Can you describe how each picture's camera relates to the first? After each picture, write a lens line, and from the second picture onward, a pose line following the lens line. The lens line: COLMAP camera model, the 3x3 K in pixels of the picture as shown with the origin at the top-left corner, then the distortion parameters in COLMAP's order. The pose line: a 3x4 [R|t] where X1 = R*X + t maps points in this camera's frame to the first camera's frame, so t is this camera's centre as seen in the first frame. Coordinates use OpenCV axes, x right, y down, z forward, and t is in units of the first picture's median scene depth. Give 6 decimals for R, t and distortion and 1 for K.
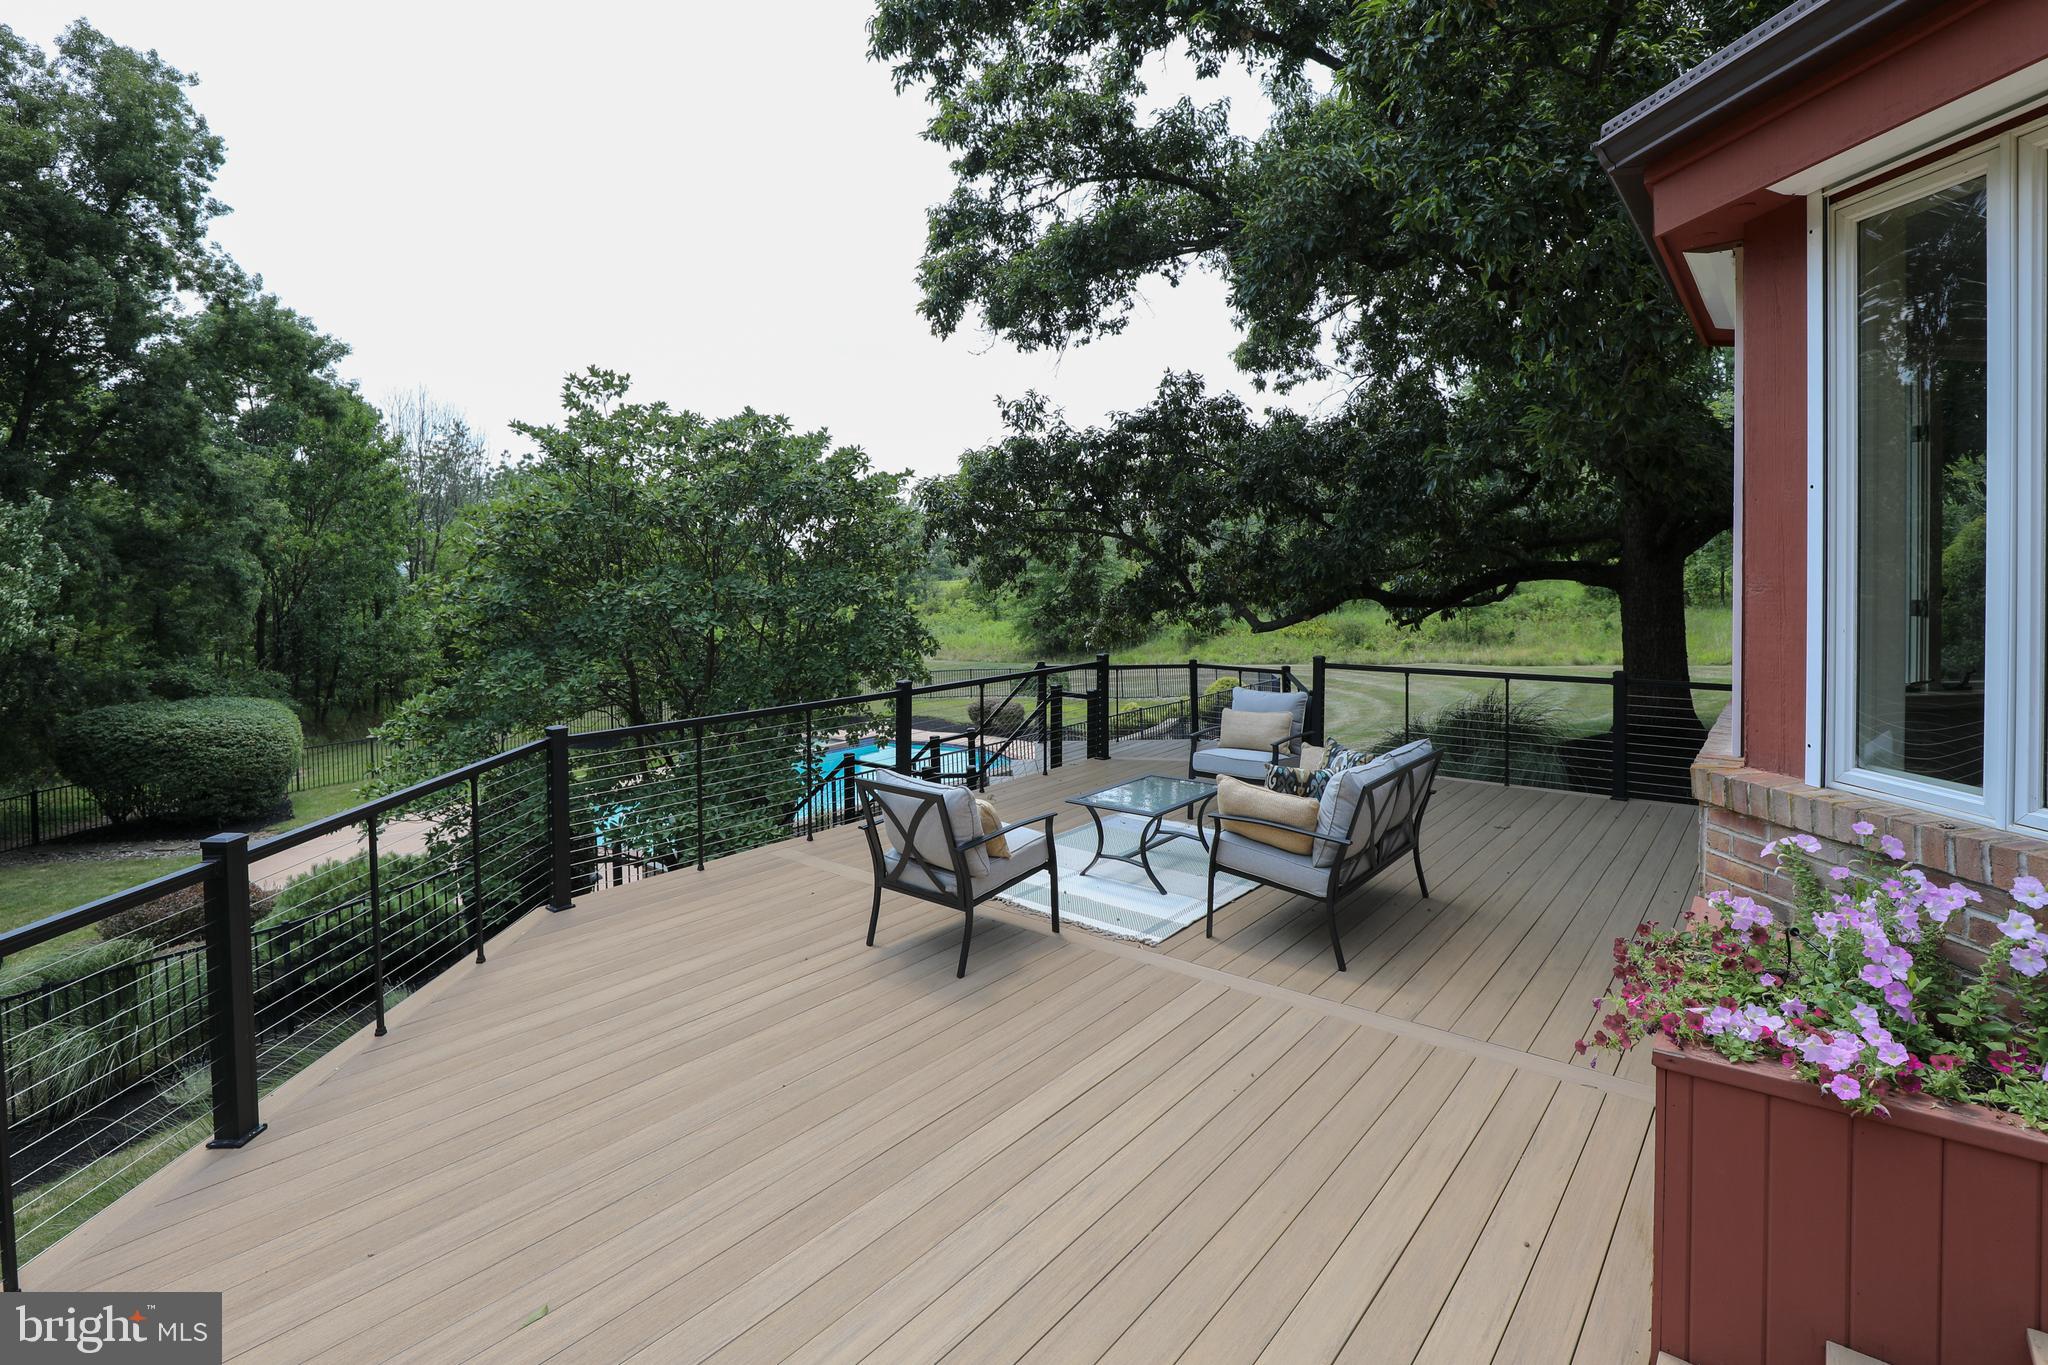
lens RADIAL K [[954.8, 0, 1026.6], [0, 954.8, 589.7], [0, 0, 1]] dist [-0.011408, 0.000273]
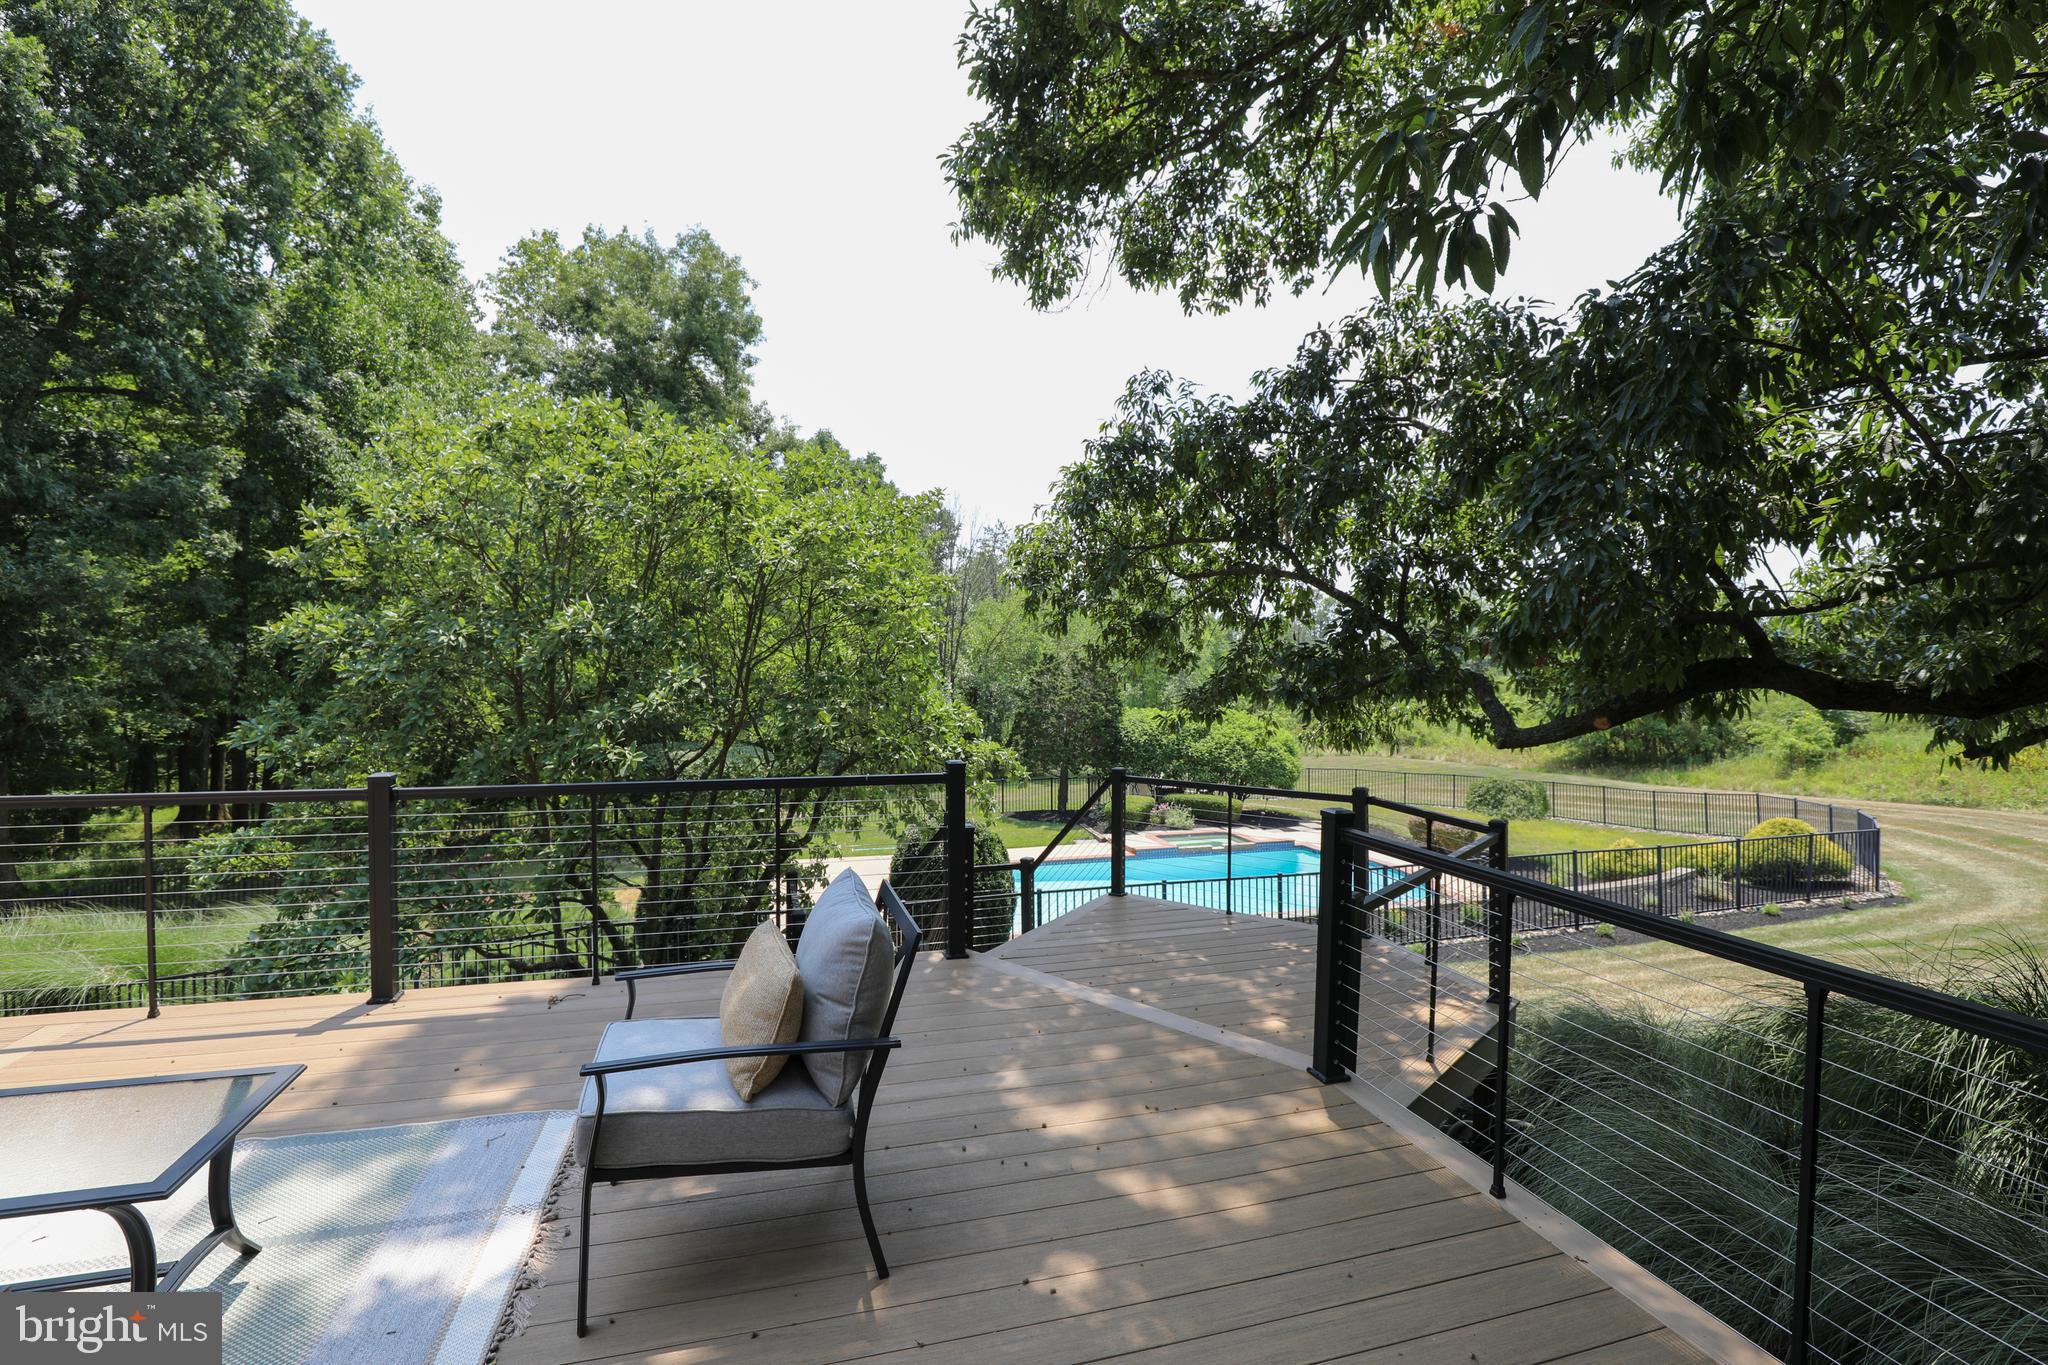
lens RADIAL K [[937.4, 0, 1028.1], [0, 937.4, 678.5], [0, 0, 1]] dist [-0.039117, 0.008275]
pose [[0.826147, 0.030294, -0.562640, 0.330513], [-0.030119, 0.999500, 0.009590, 0.012395], [0.562649, 0.009023, 0.826646, 0.445388]]
